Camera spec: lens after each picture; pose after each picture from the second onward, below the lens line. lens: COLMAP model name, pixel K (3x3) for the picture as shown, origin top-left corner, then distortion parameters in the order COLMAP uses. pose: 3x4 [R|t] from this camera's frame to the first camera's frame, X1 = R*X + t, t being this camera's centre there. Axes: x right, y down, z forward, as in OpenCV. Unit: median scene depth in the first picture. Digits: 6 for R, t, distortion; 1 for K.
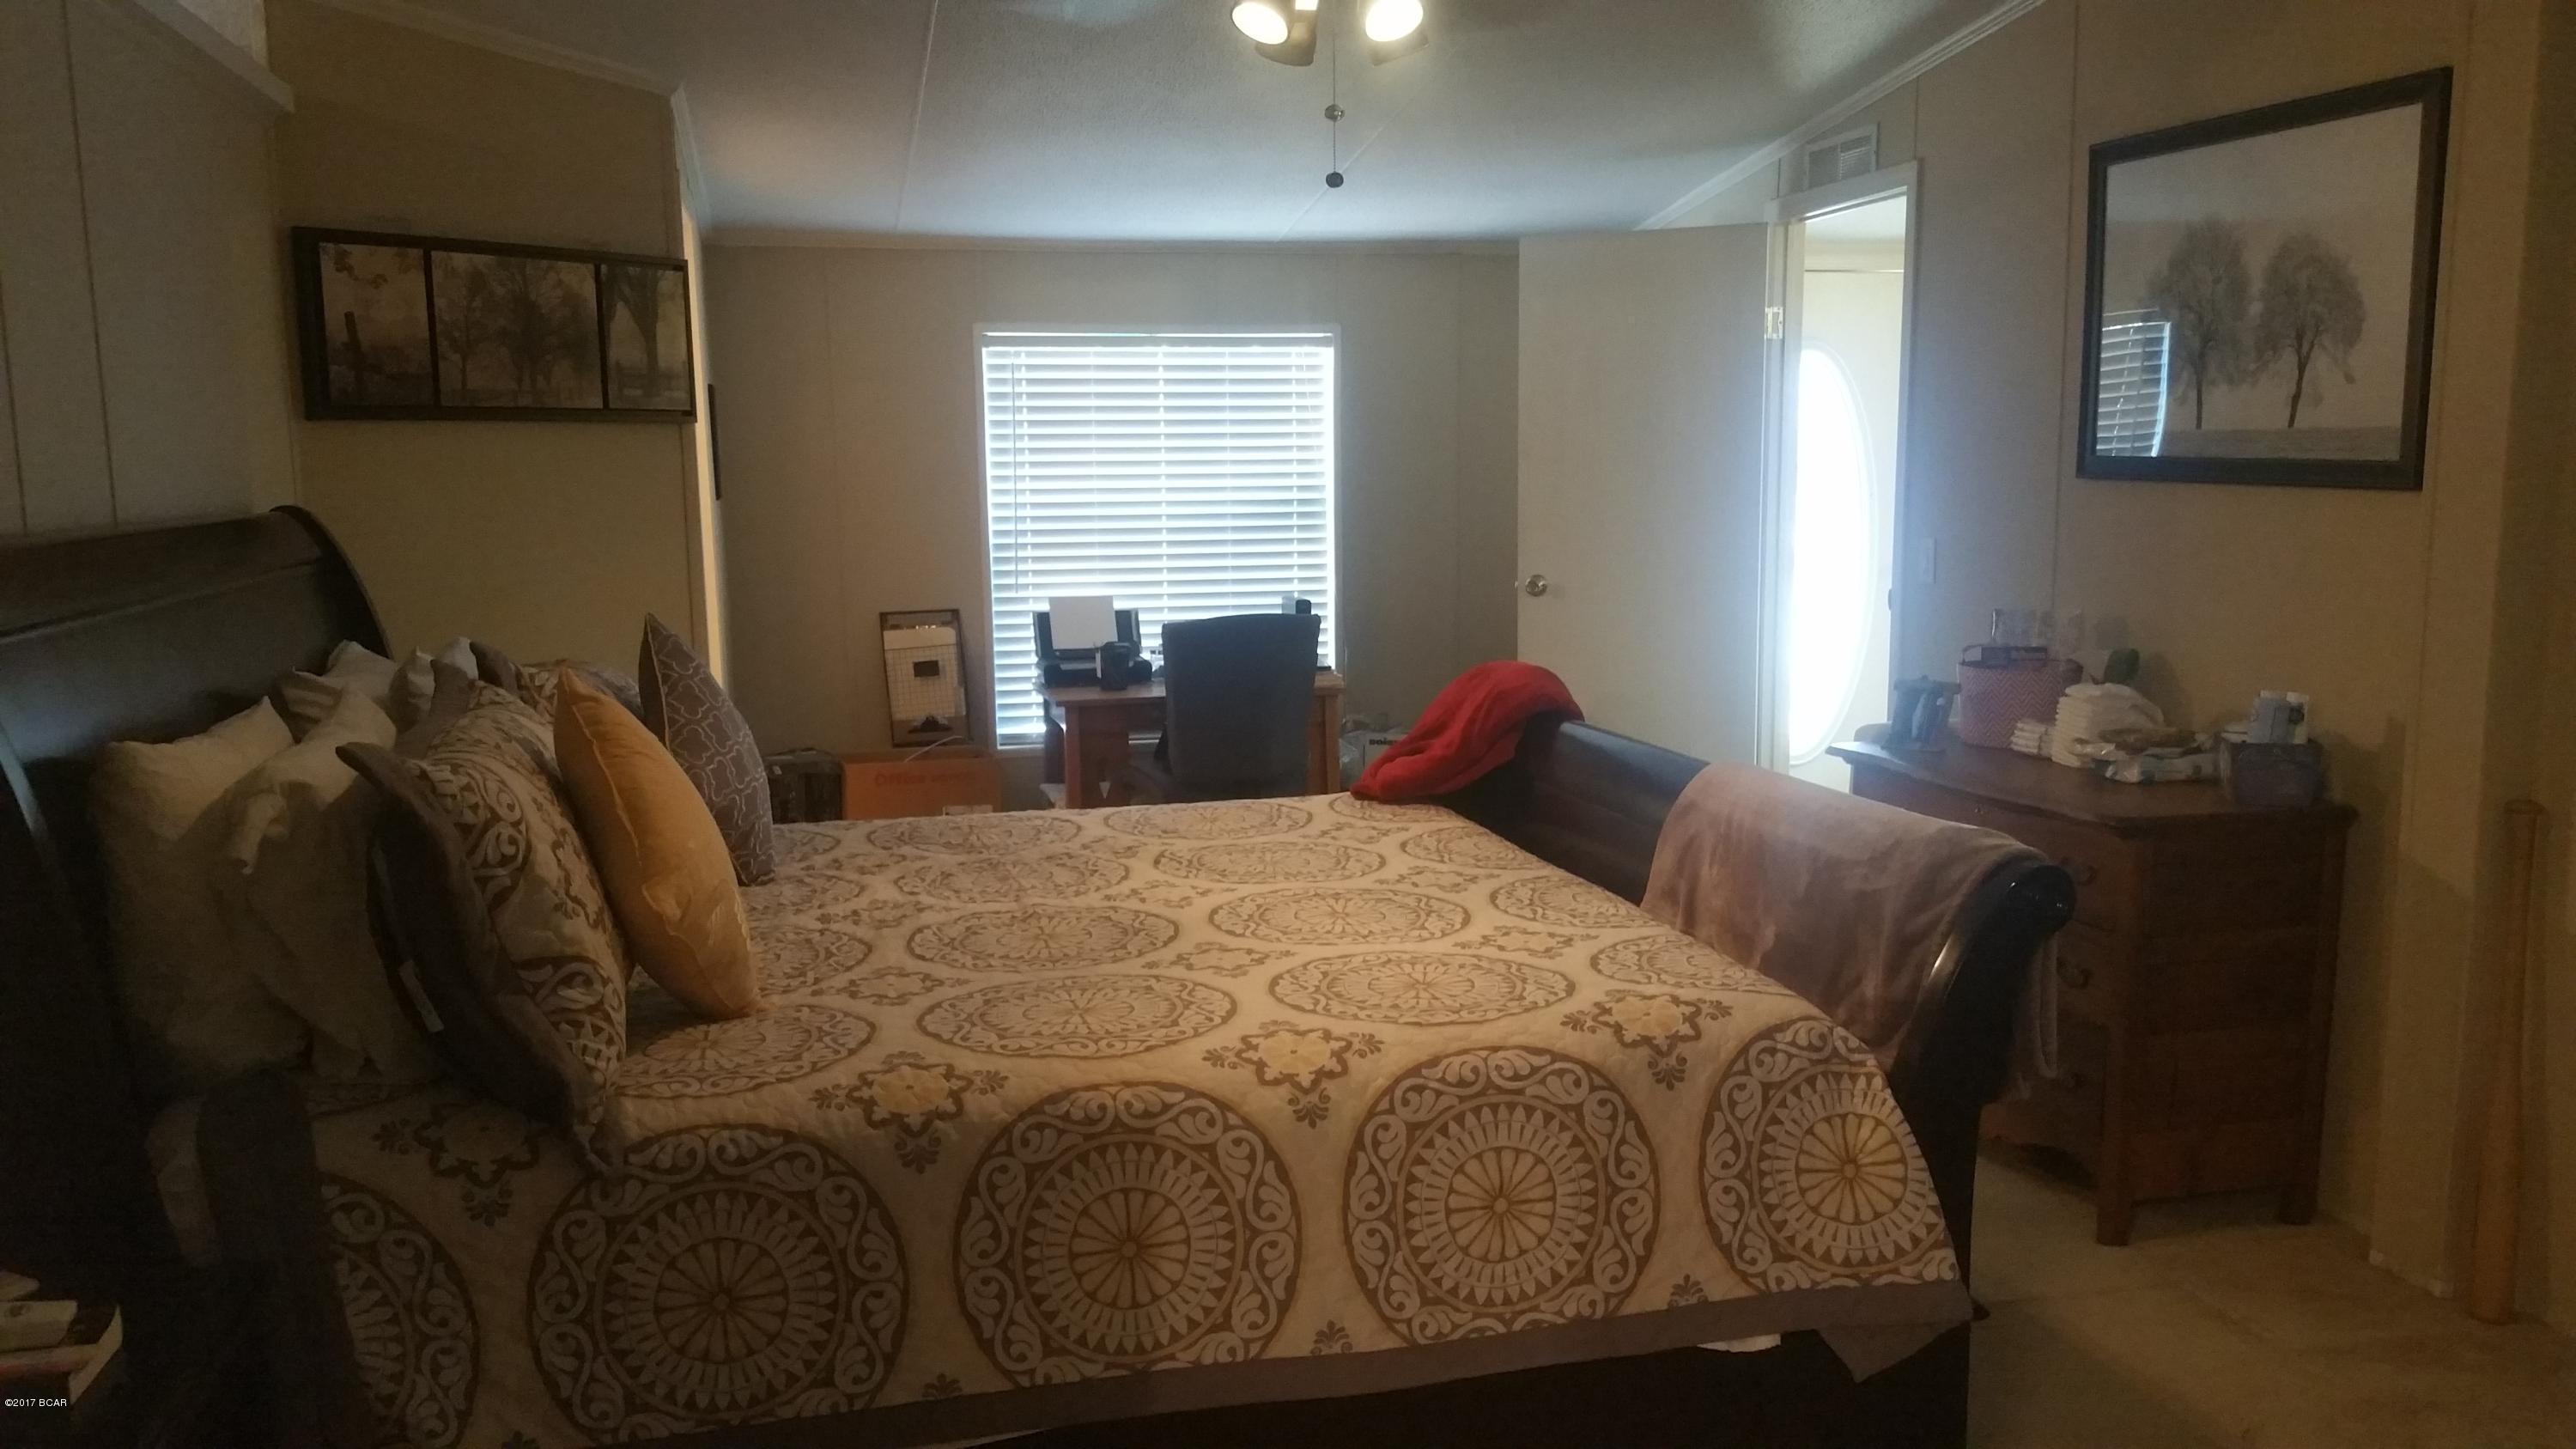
lens RADIAL K [[2060.2, 0, 1276.1], [0, 2060.2, 745.0], [0, 0, 1]] dist [0.111086, -0.179052]
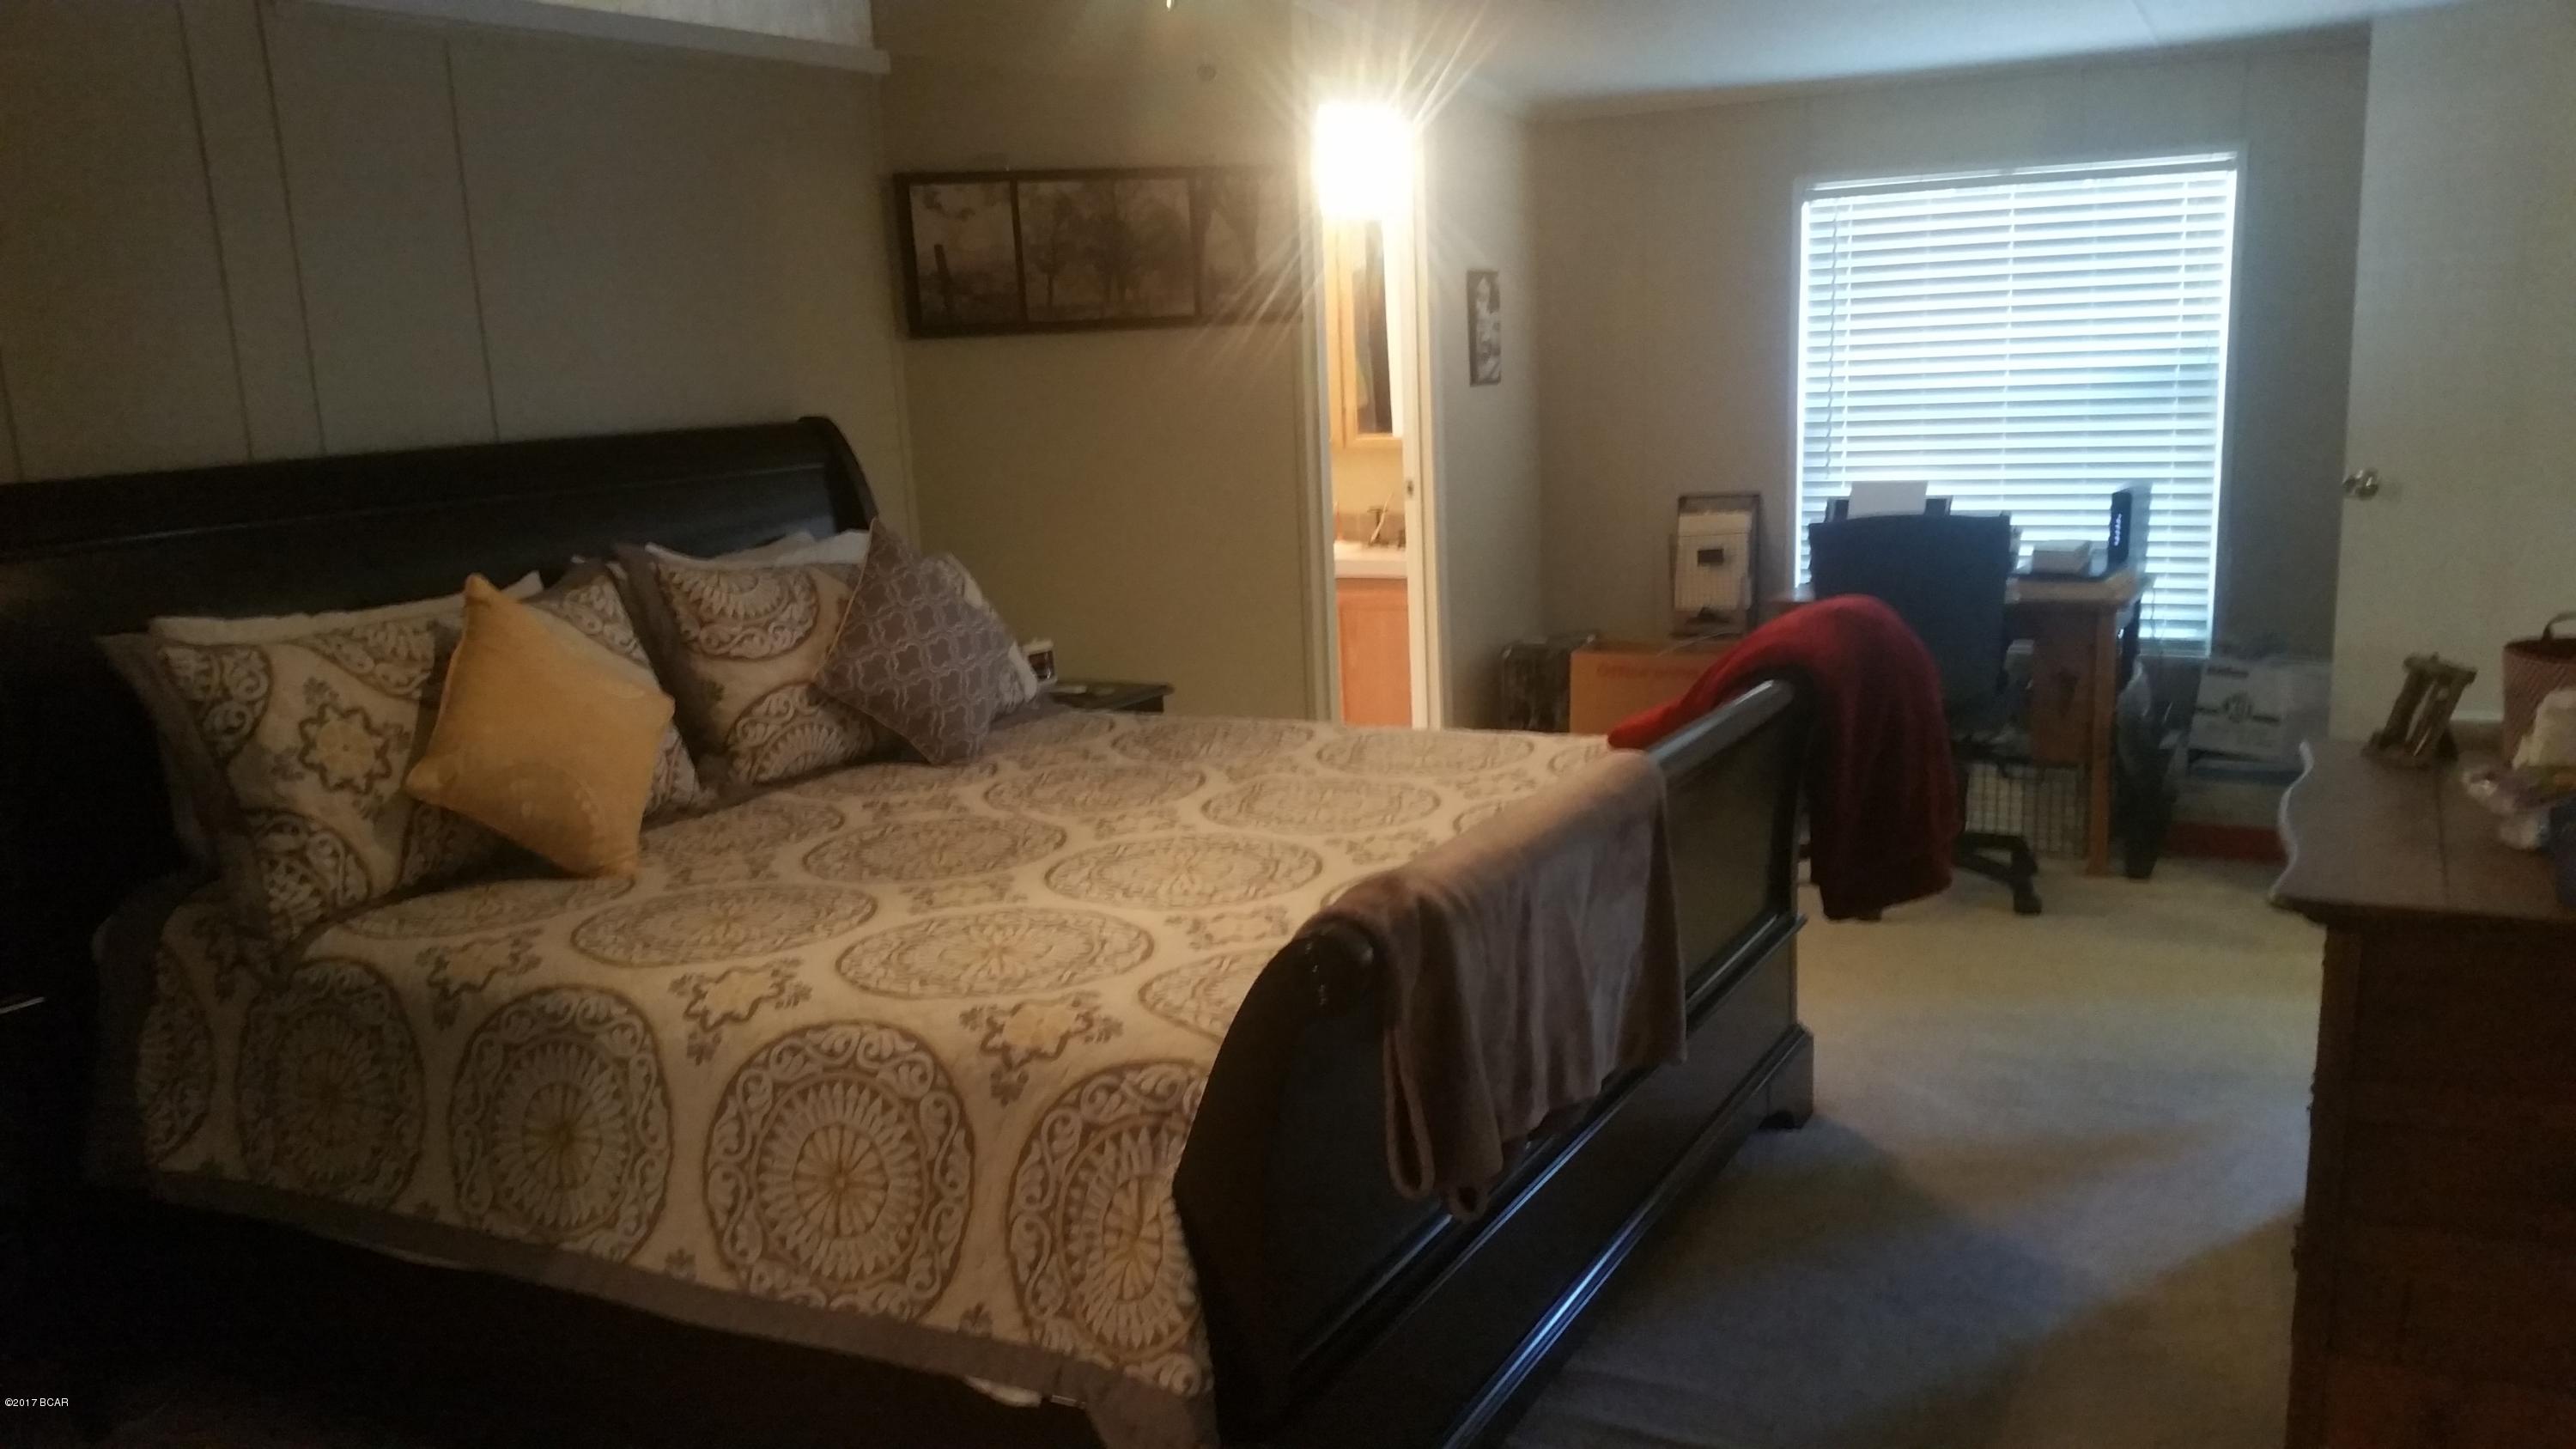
lens RADIAL K [[2060.2, 0, 1274.1], [0, 2060.2, 771.3], [0, 0, 1]] dist [0.111086, -0.179052]
pose [[0.748656, 0.115754, -0.652774, 0.870168], [-0.056876, 0.992223, 0.110718, -0.090297], [0.660514, -0.045762, 0.749418, 0.402735]]
